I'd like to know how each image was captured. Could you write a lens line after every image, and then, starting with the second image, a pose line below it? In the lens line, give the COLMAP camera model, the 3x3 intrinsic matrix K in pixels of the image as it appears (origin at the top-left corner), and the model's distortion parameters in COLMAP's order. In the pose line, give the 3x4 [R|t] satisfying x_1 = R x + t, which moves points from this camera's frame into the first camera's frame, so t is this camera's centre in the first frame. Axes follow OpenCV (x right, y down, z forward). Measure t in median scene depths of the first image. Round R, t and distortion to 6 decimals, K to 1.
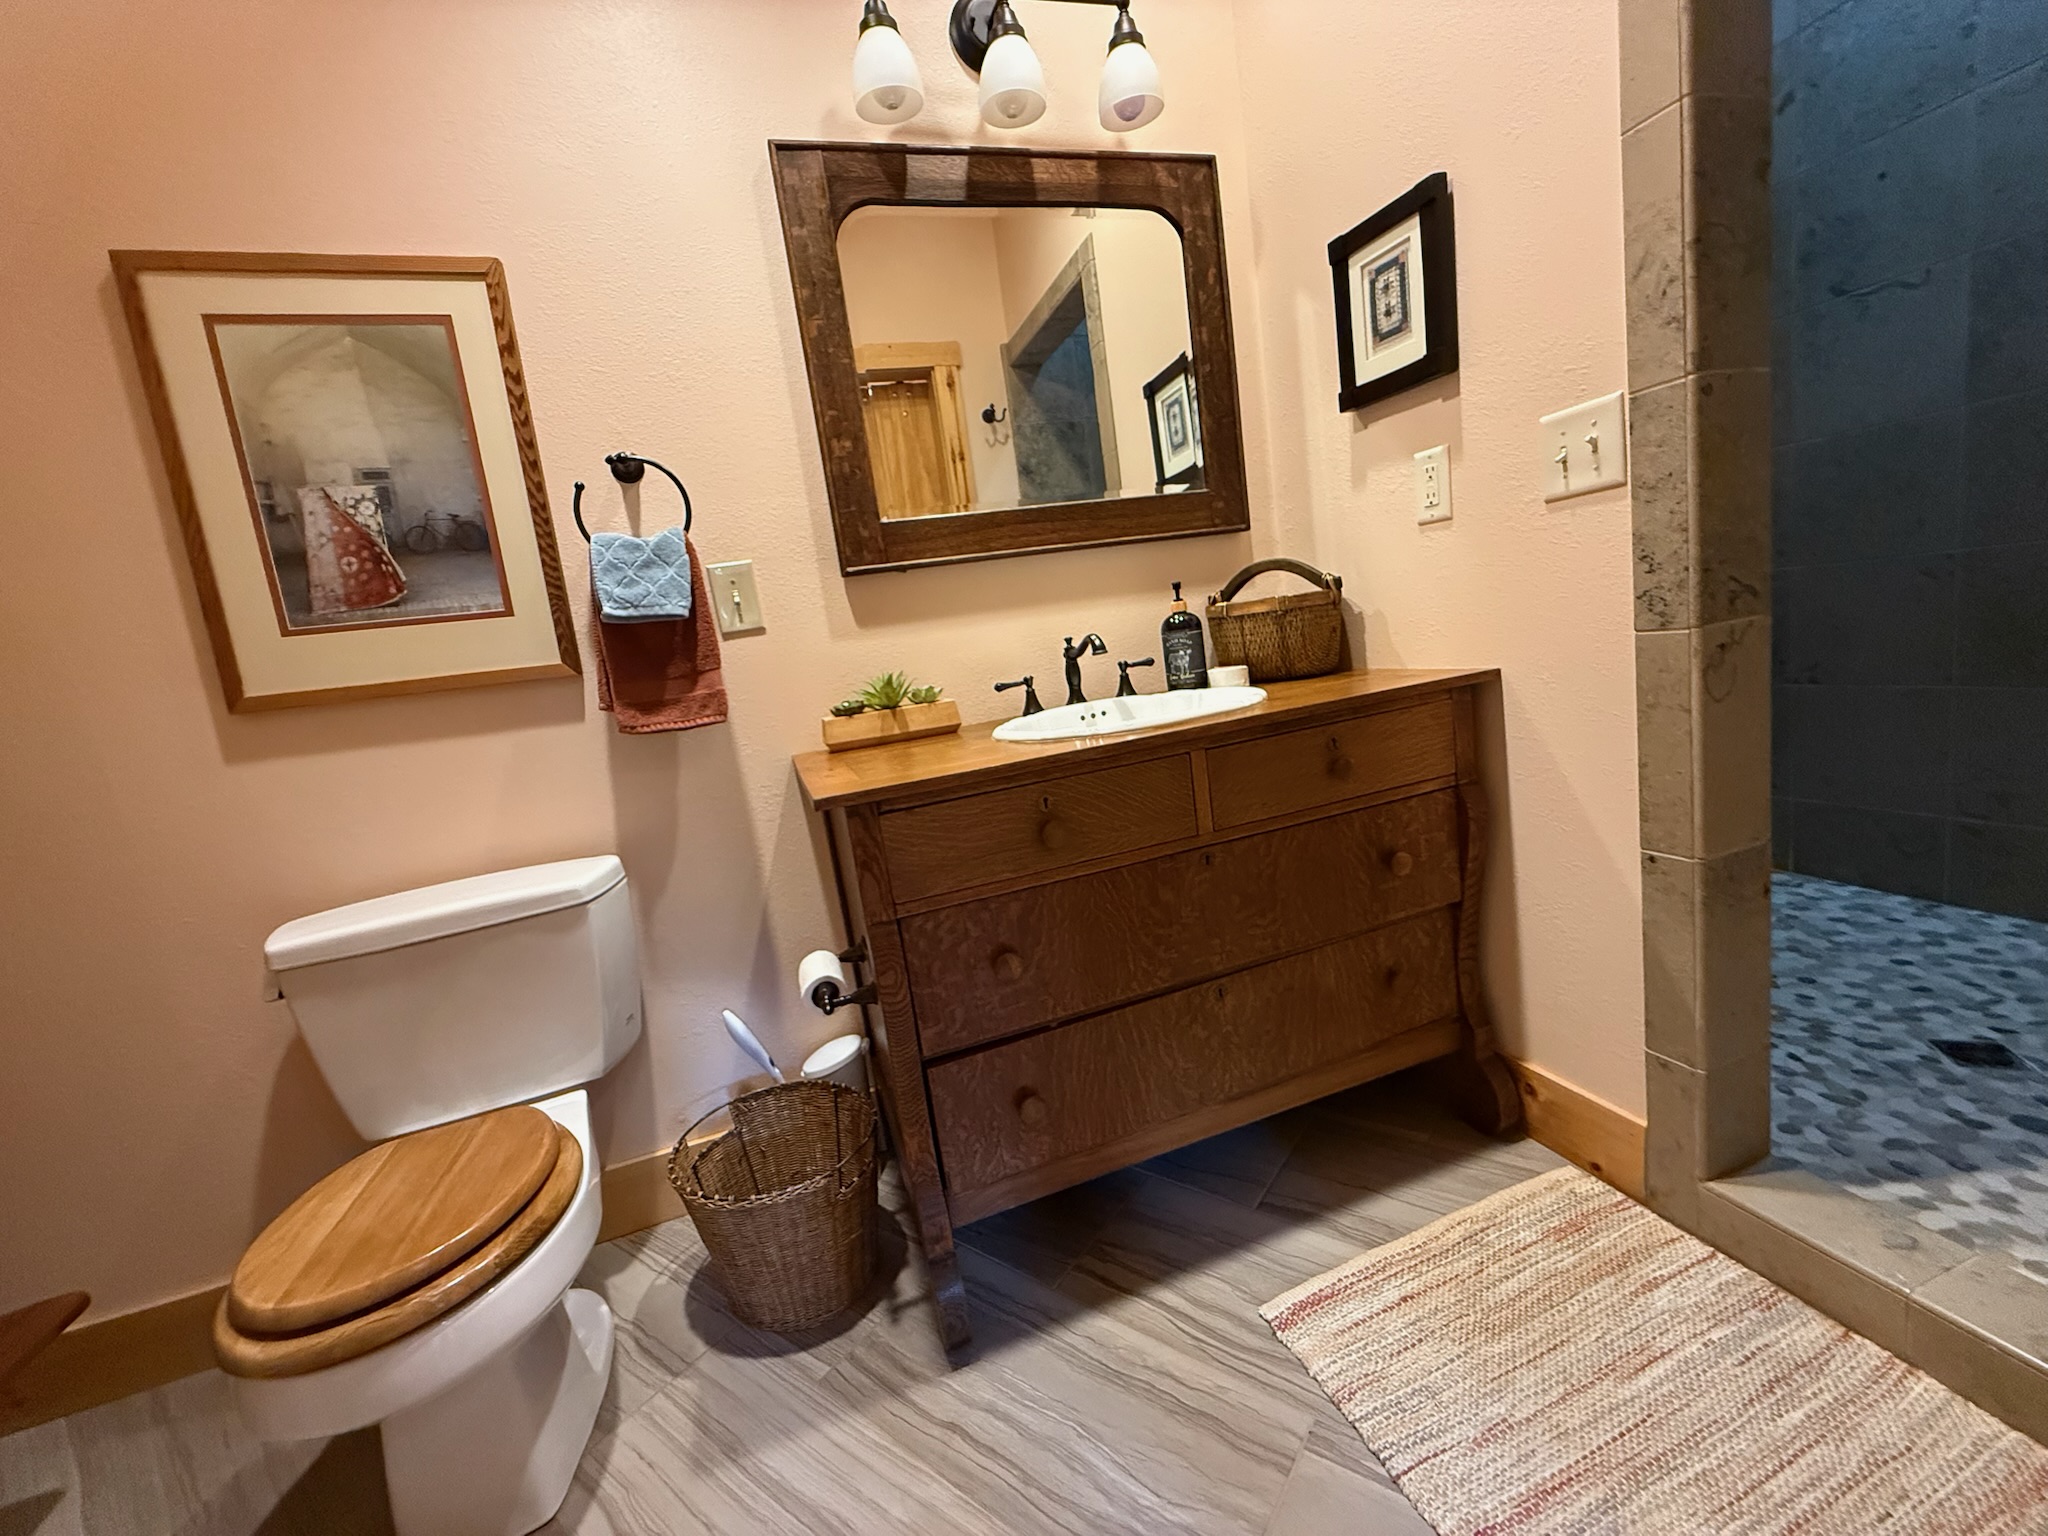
lens RADIAL K [[821.5, 0, 1028.9], [0, 821.5, 763.1], [0, 0, 1]] dist [0.001924, 0.000358]
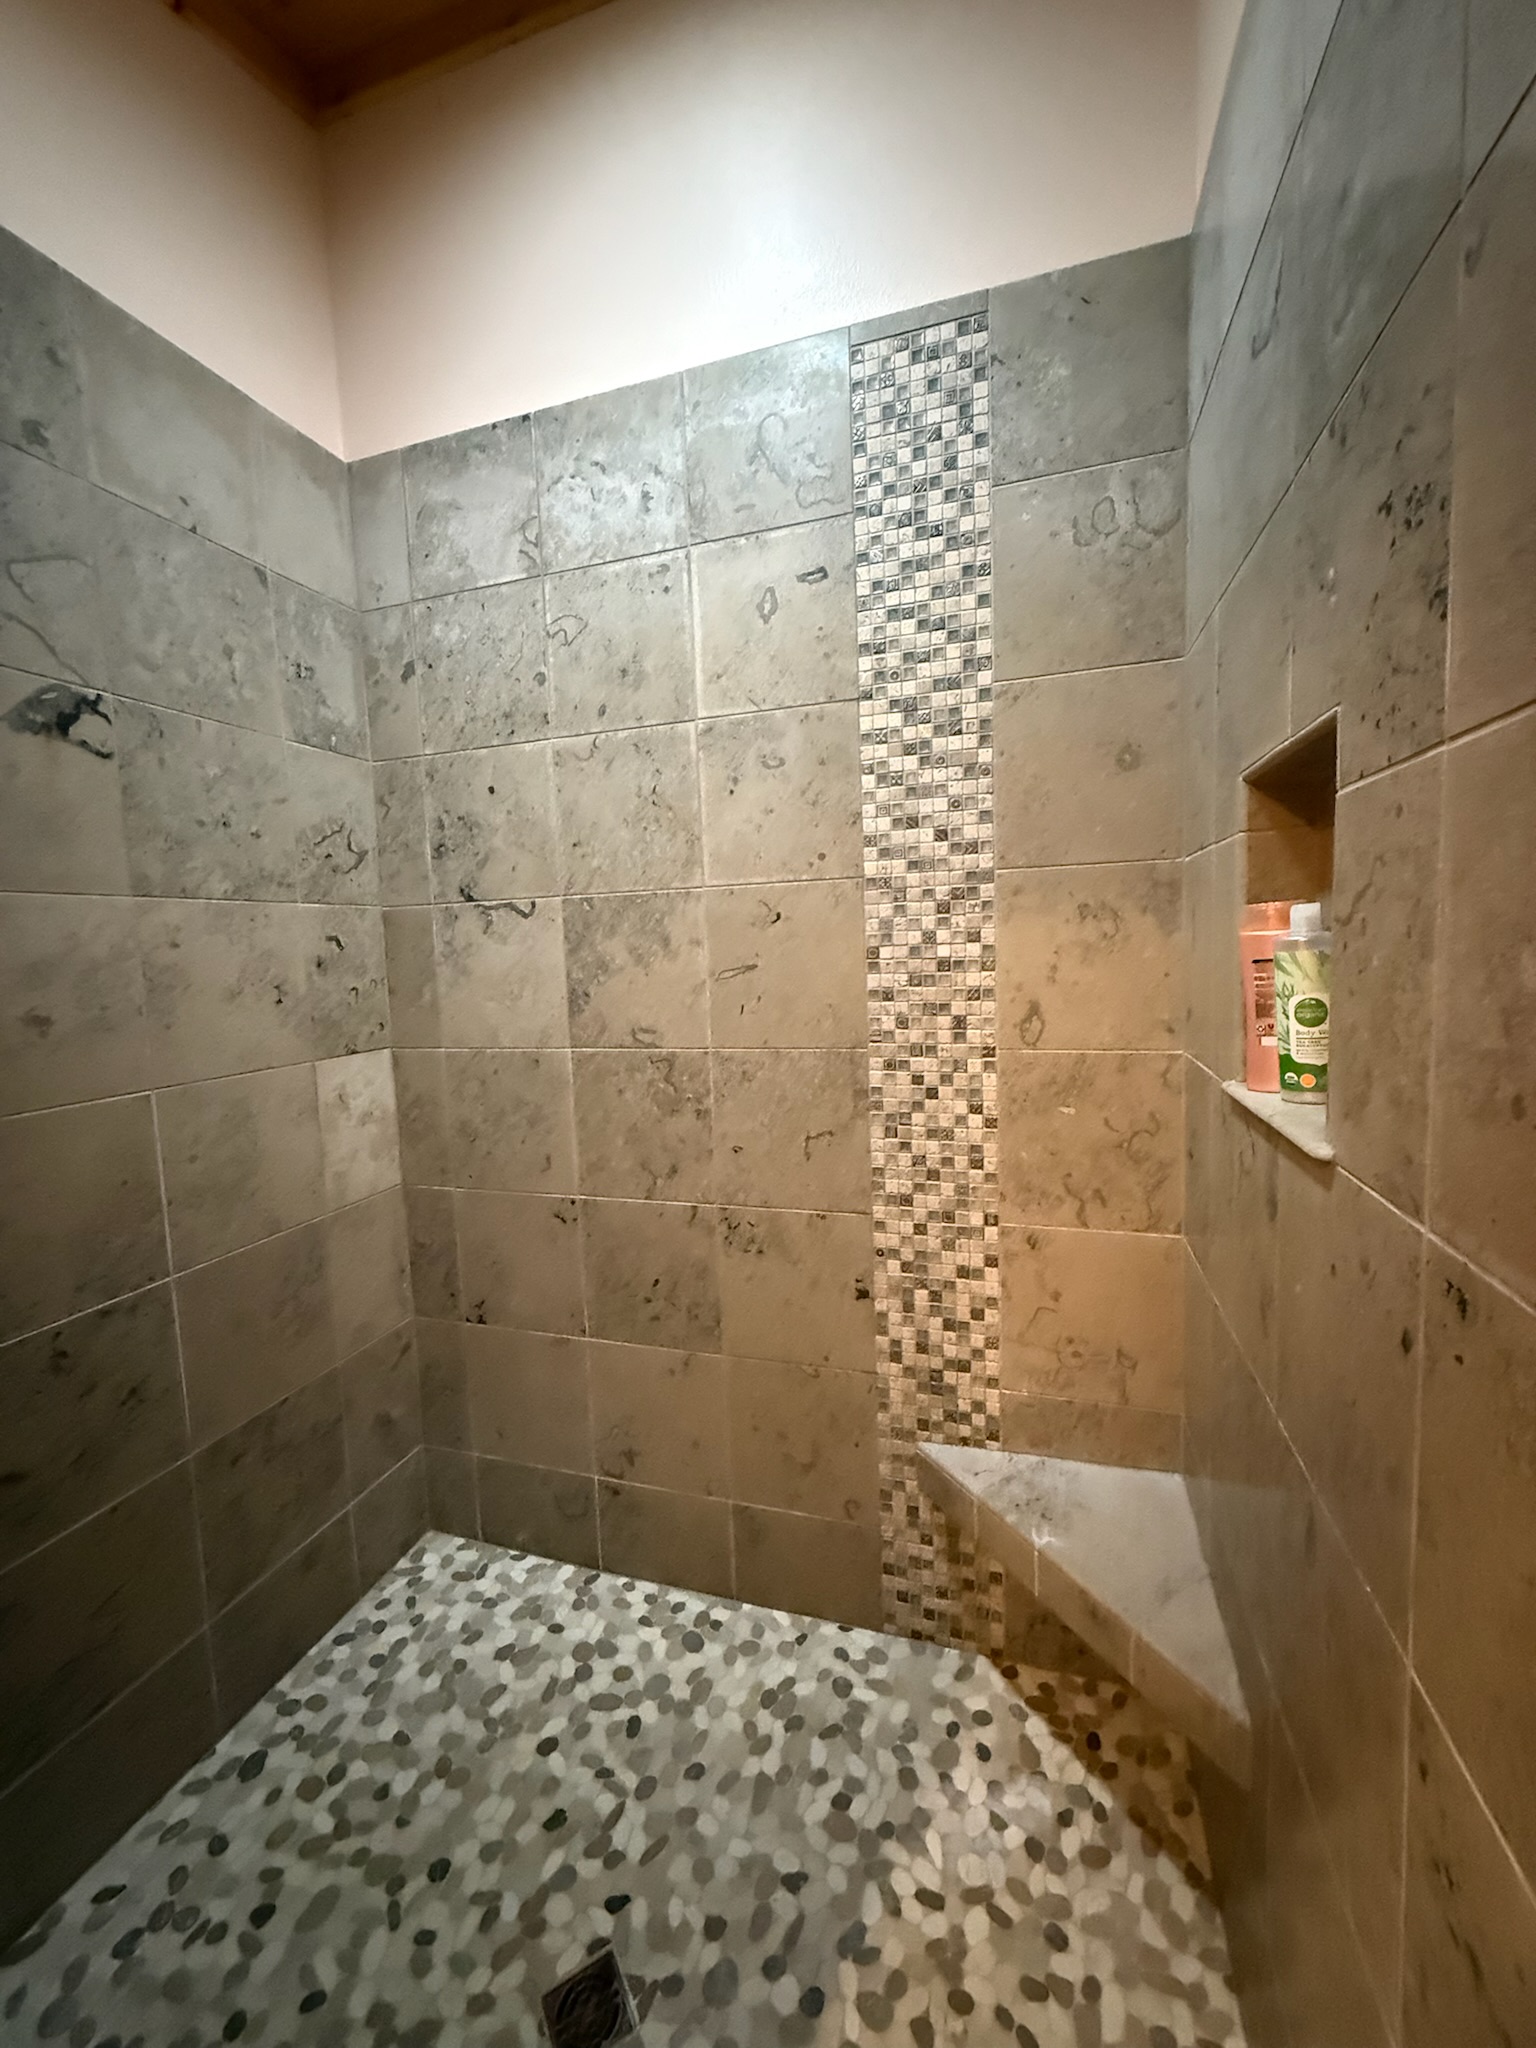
lens RADIAL K [[821.5, 0, 767.0], [0, 821.5, 1023.5], [0, 0, 1]] dist [0.001924, 0.000358]
pose [[0.585982, 0.040324, 0.809320, 0.490857], [0.085725, 0.990071, -0.111398, -0.329681], [-0.805777, 0.134657, 0.576707, 0.263824]]
